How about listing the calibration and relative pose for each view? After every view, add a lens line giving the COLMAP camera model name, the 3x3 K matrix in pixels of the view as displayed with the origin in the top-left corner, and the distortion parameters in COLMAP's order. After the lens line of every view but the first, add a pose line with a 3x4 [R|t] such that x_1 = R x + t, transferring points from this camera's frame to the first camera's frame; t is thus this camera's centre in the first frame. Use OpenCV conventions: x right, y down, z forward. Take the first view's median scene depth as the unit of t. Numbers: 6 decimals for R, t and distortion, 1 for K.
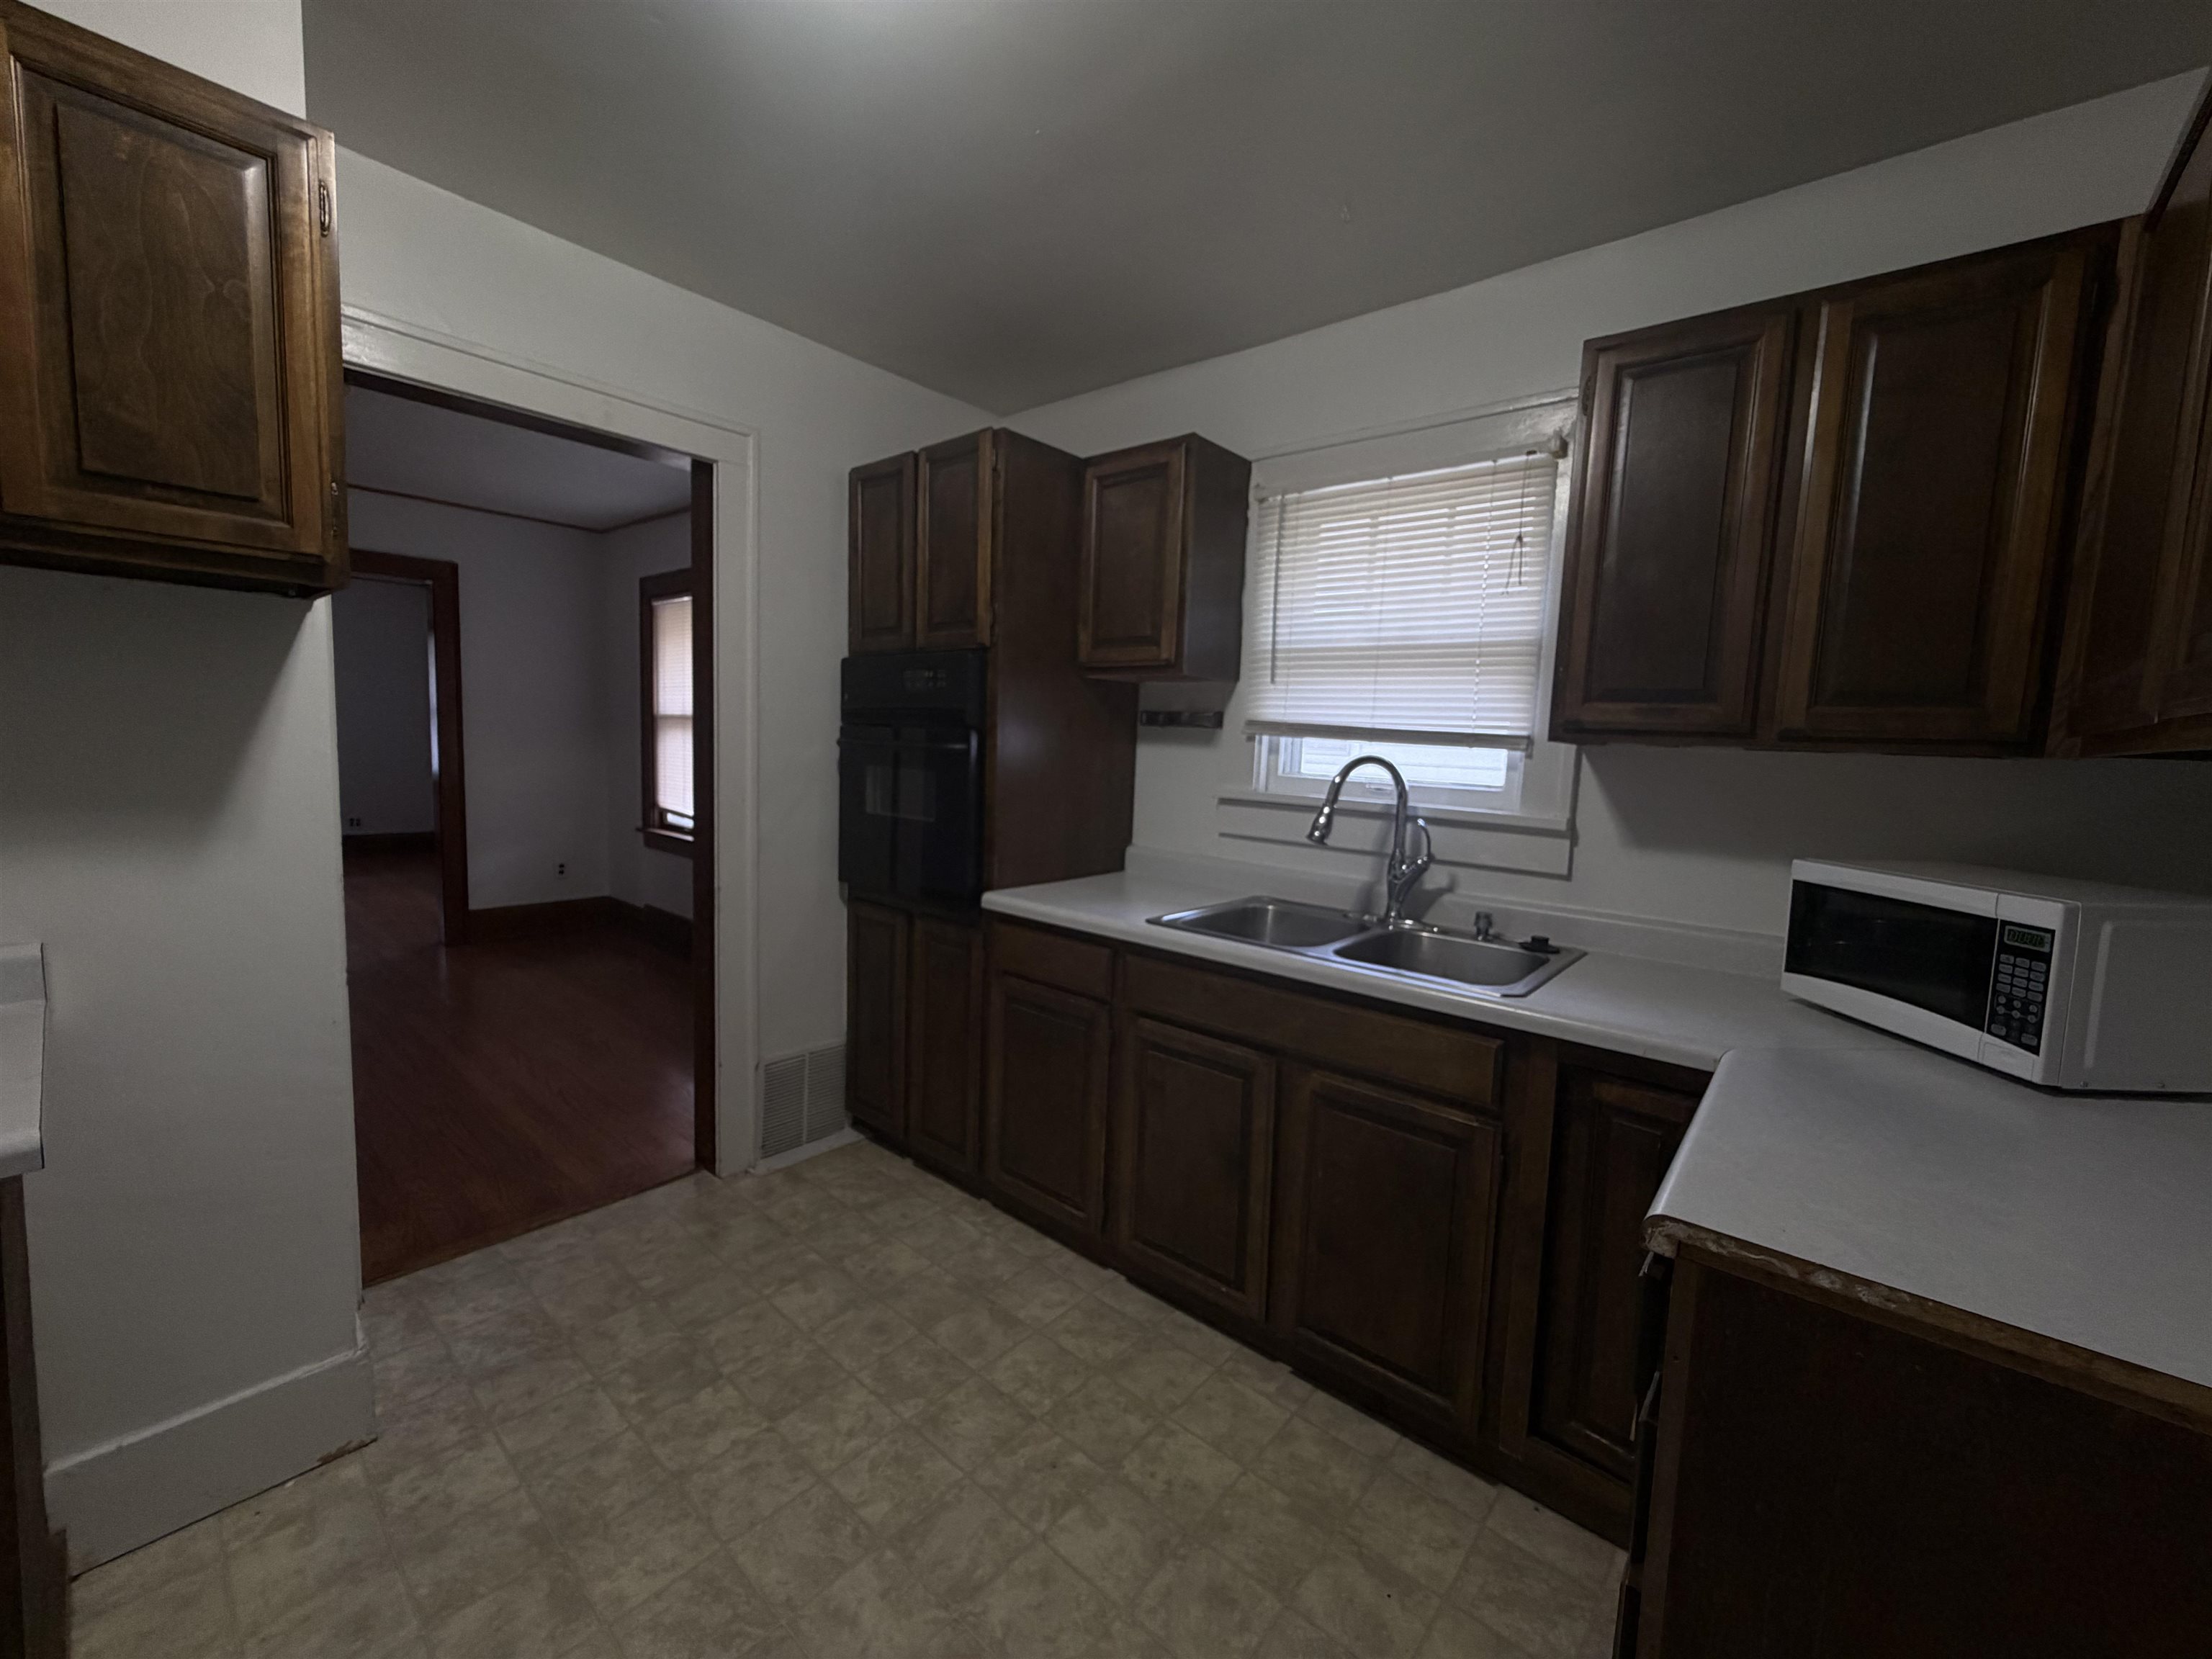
lens RADIAL K [[883.1, 0, 1096.0], [0, 883.1, 821.9], [0, 0, 1]] dist [0.000709, 0.000046]
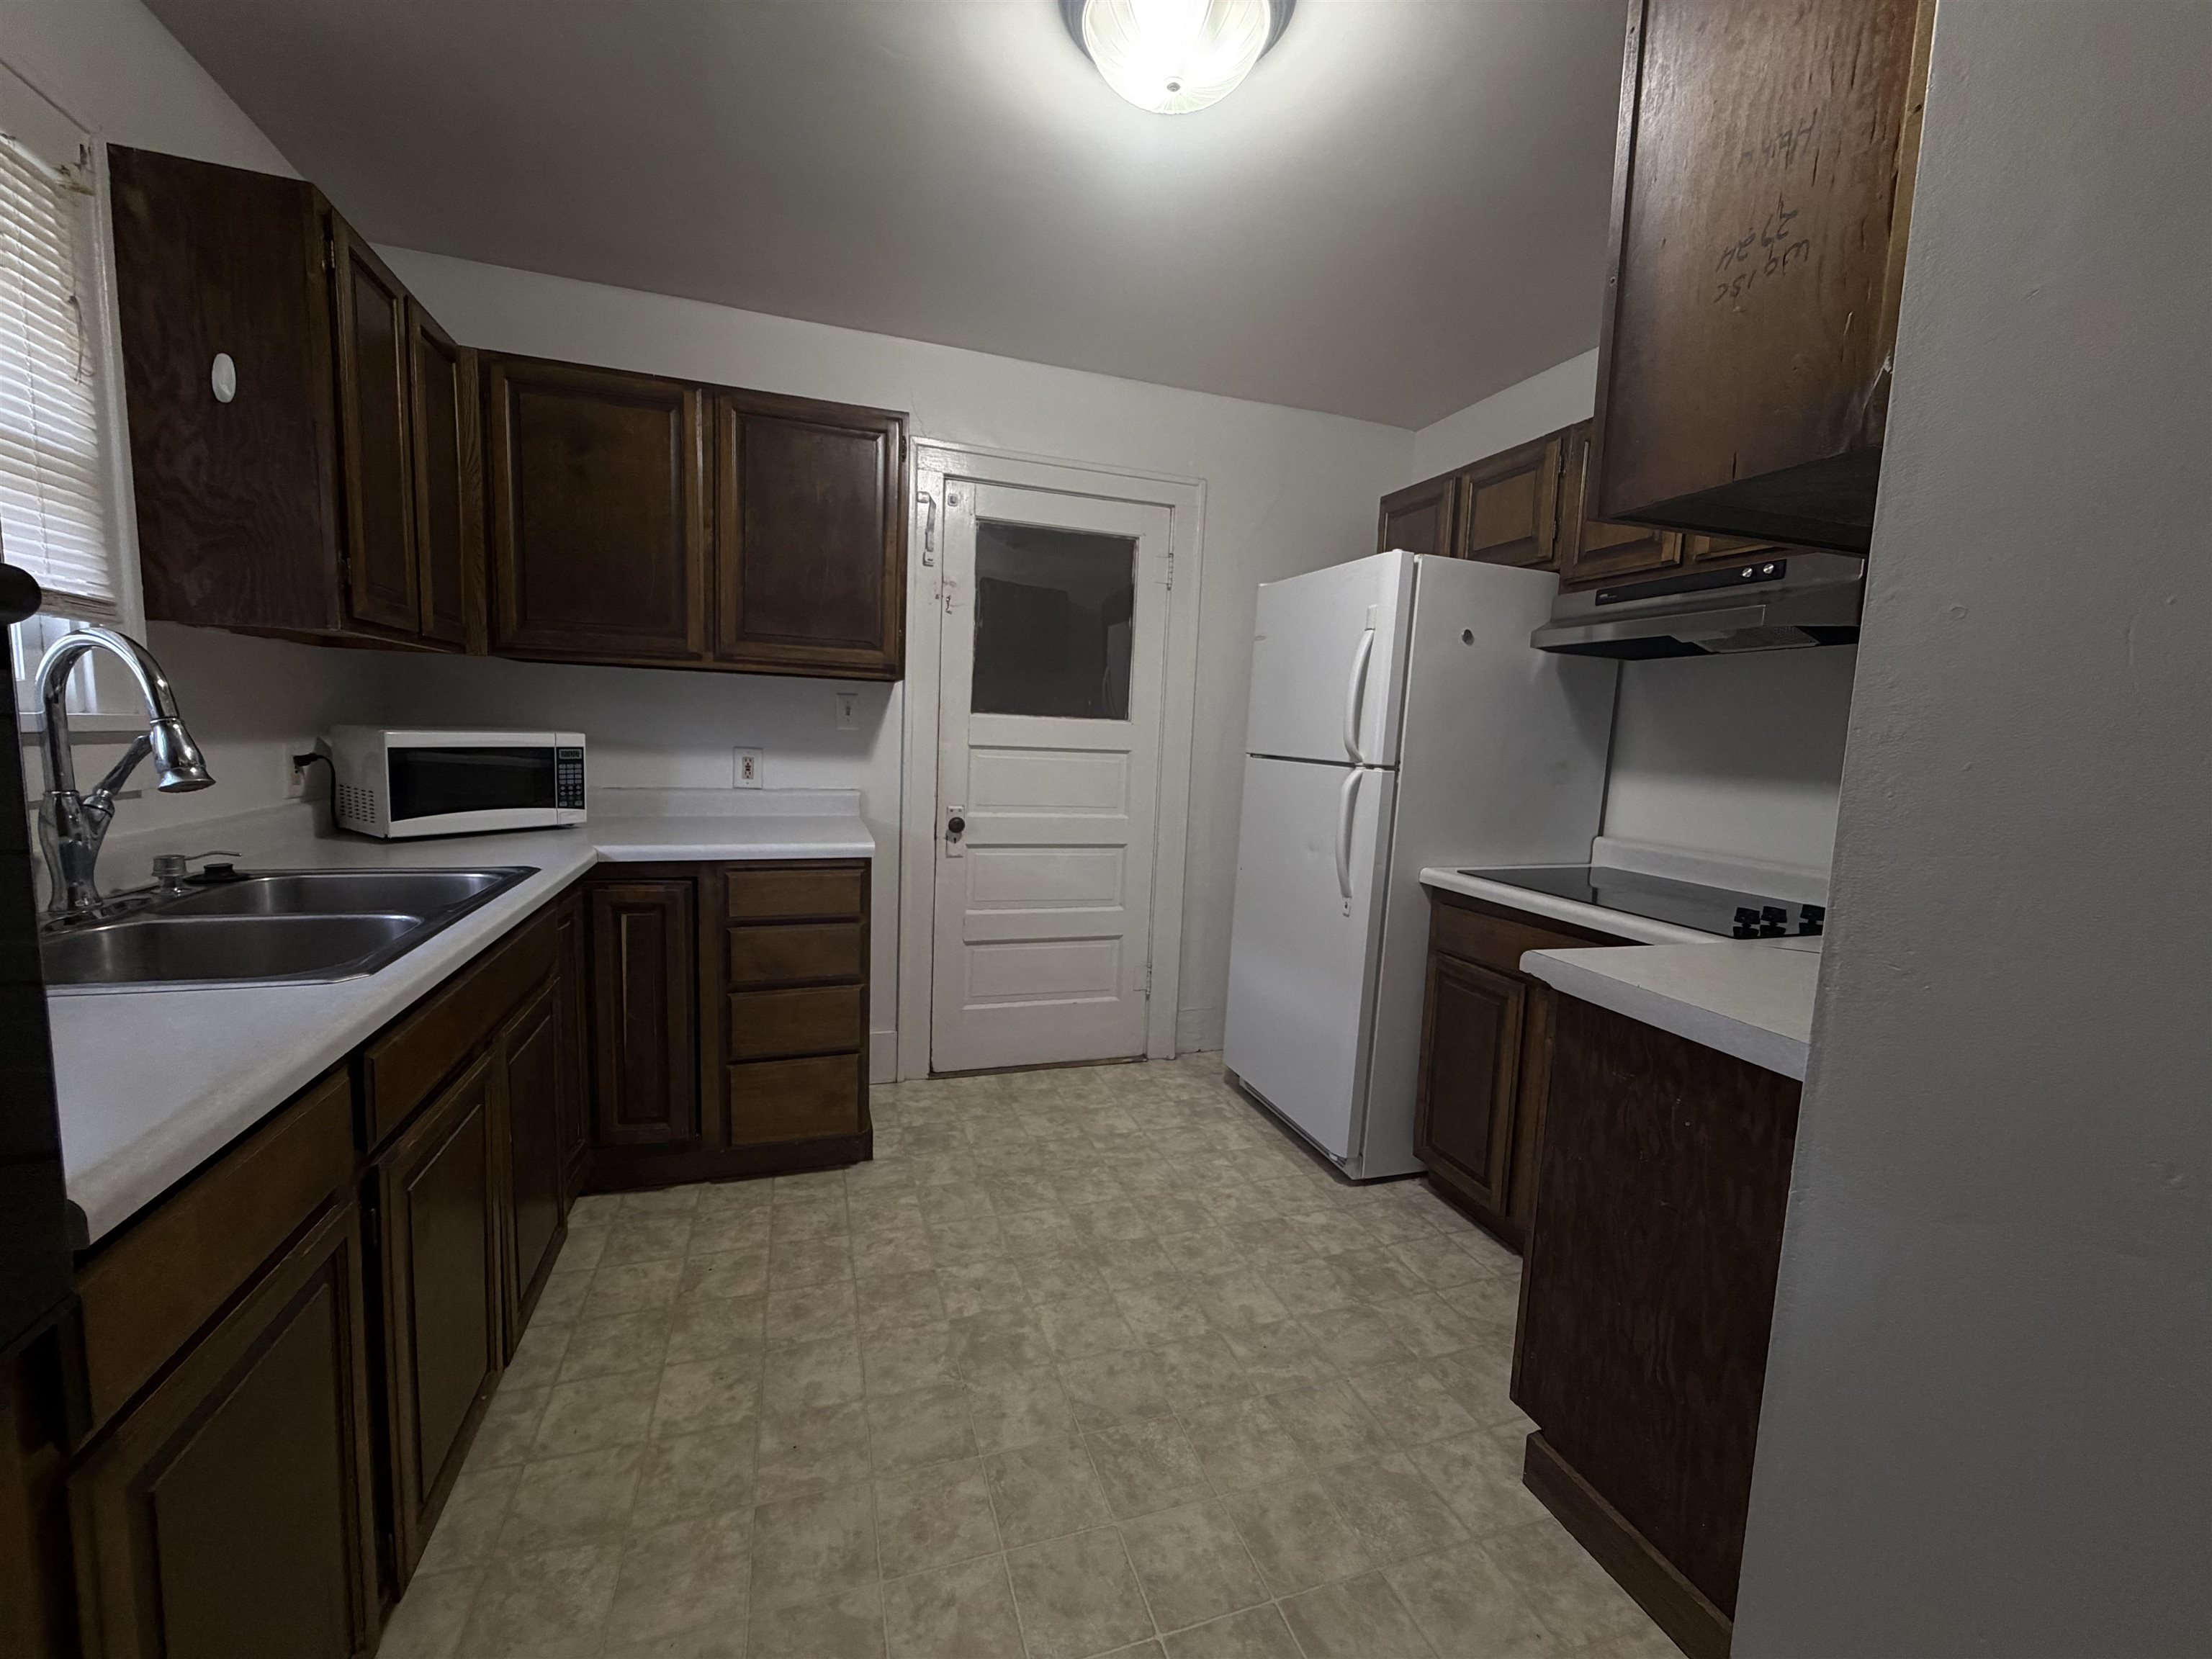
lens RADIAL K [[883.1, 0, 1099.7], [0, 883.1, 826.6], [0, 0, 1]] dist [0.000709, 0.000046]
pose [[-0.858664, -0.128630, 0.496135, -0.772982], [-0.025057, 0.977374, 0.210031, -0.123520], [-0.511925, 0.167914, -0.842459, 1.668196]]
